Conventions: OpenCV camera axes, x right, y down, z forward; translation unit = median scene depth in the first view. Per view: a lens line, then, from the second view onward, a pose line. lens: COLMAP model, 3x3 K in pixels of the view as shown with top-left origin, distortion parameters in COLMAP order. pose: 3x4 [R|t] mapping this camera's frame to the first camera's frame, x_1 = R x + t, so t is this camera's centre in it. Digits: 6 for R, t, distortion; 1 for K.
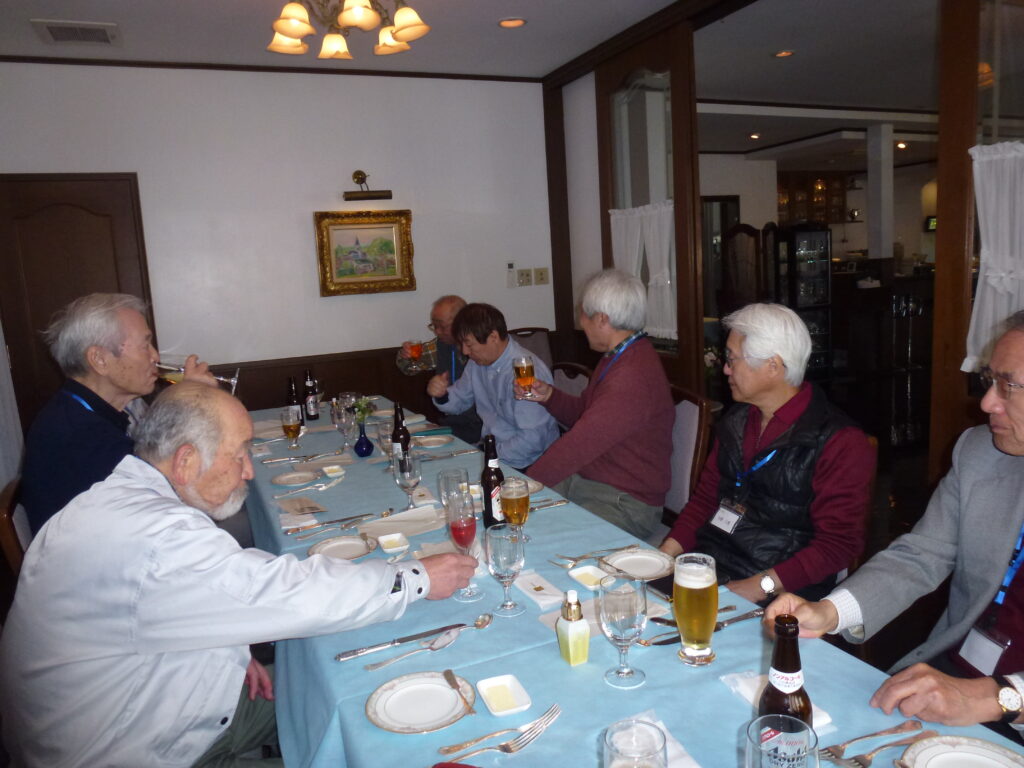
lens RADIAL K [[747.2, 0, 512.0], [0, 747.2, 384.0], [0, 0, 1]] dist [-0.086419, 0.042200]
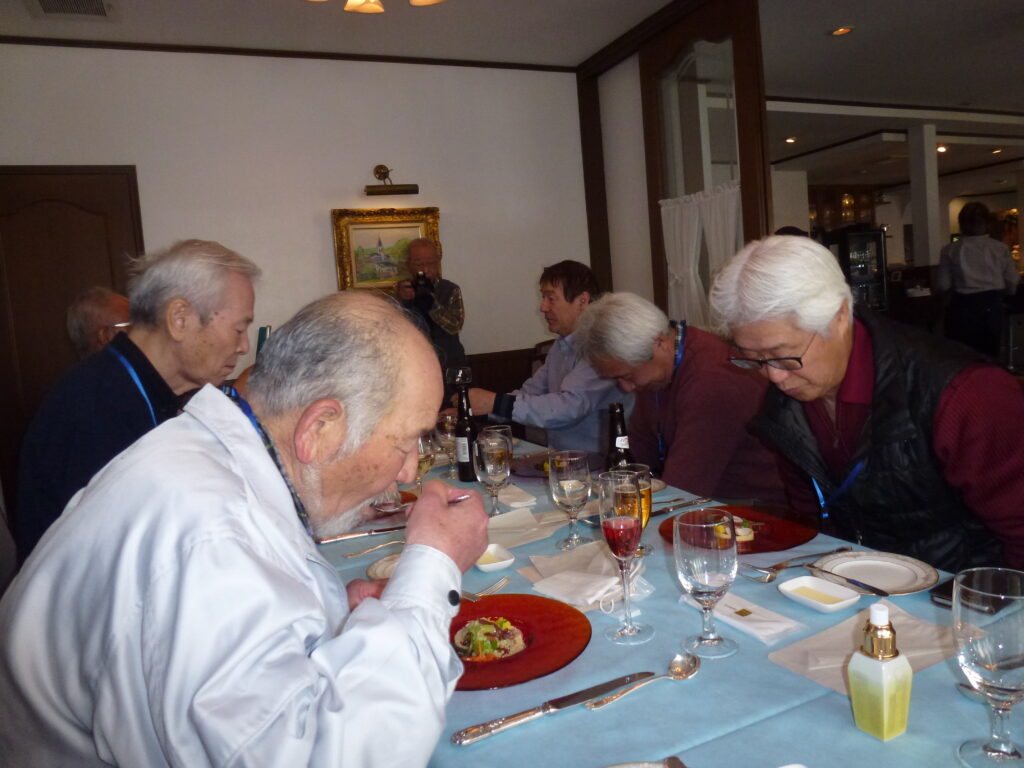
lens RADIAL K [[747.2, 0, 512.0], [0, 747.2, 384.0], [0, 0, 1]] dist [-0.086419, 0.042200]
pose [[0.999758, -0.021899, -0.002267, -0.050904], [0.021731, 0.998089, -0.057849, 0.035761], [0.003529, 0.057786, 0.998323, 0.113344]]
